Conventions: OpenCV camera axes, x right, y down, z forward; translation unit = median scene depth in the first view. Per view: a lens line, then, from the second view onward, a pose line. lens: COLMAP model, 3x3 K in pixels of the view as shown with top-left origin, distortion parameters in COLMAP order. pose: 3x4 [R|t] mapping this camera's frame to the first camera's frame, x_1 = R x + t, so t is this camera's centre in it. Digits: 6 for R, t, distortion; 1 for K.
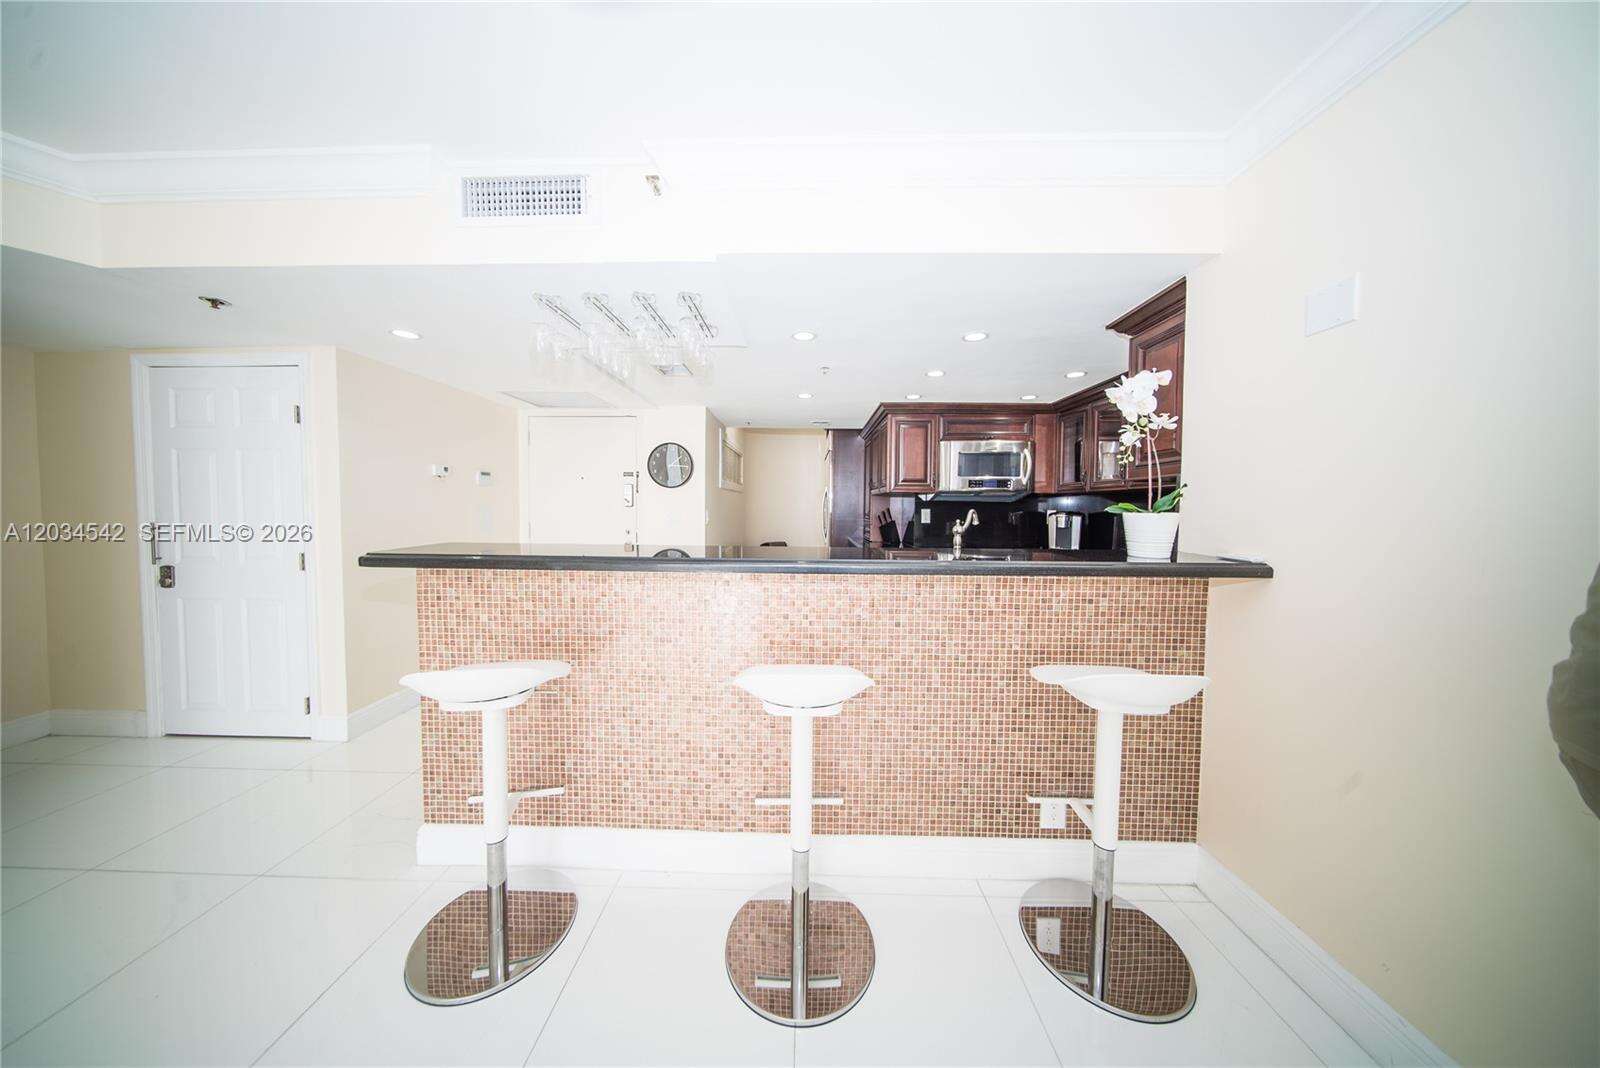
lens RADIAL K [[460.3, 0, 796.5], [0, 460.3, 524.5], [0, 0, 1]] dist [0.000005, 0.000021]
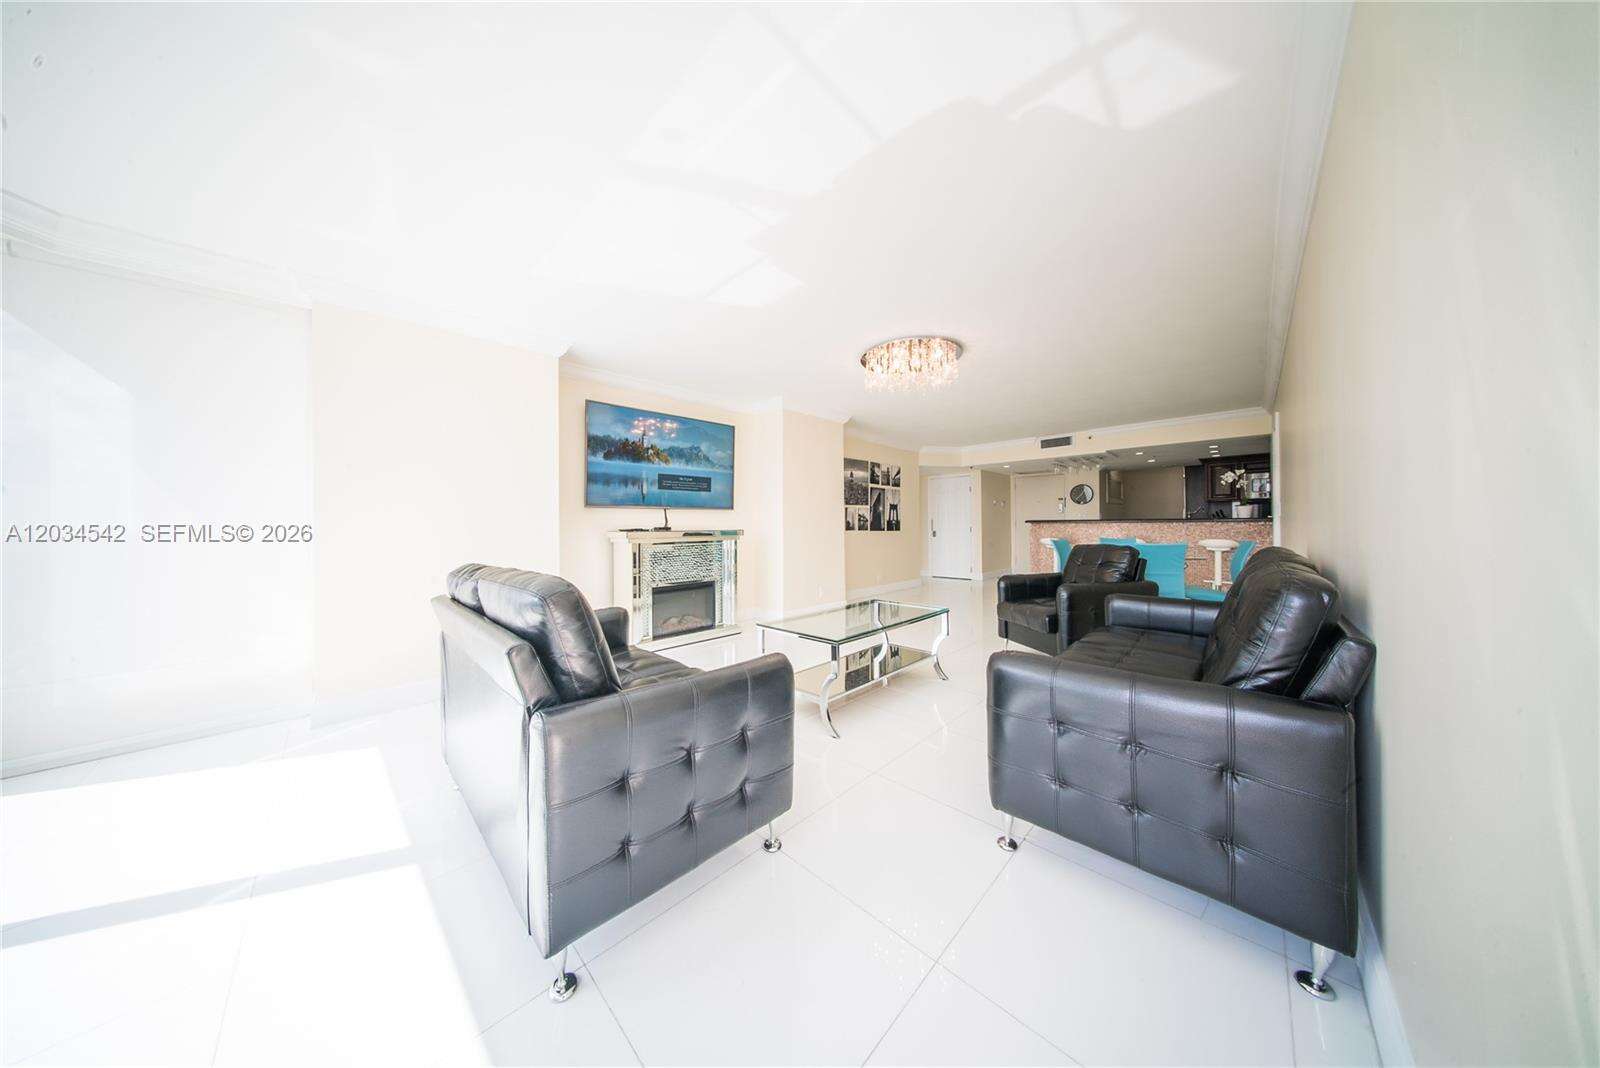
lens RADIAL K [[460.3, 0, 796.5], [0, 460.3, 524.5], [0, 0, 1]] dist [0.000005, 0.000021]
pose [[0.723719, -0.023409, -0.689698, 0.285213], [-0.007051, 0.999122, -0.041310, 0.131380], [0.690059, 0.034760, 0.722918, -1.678120]]
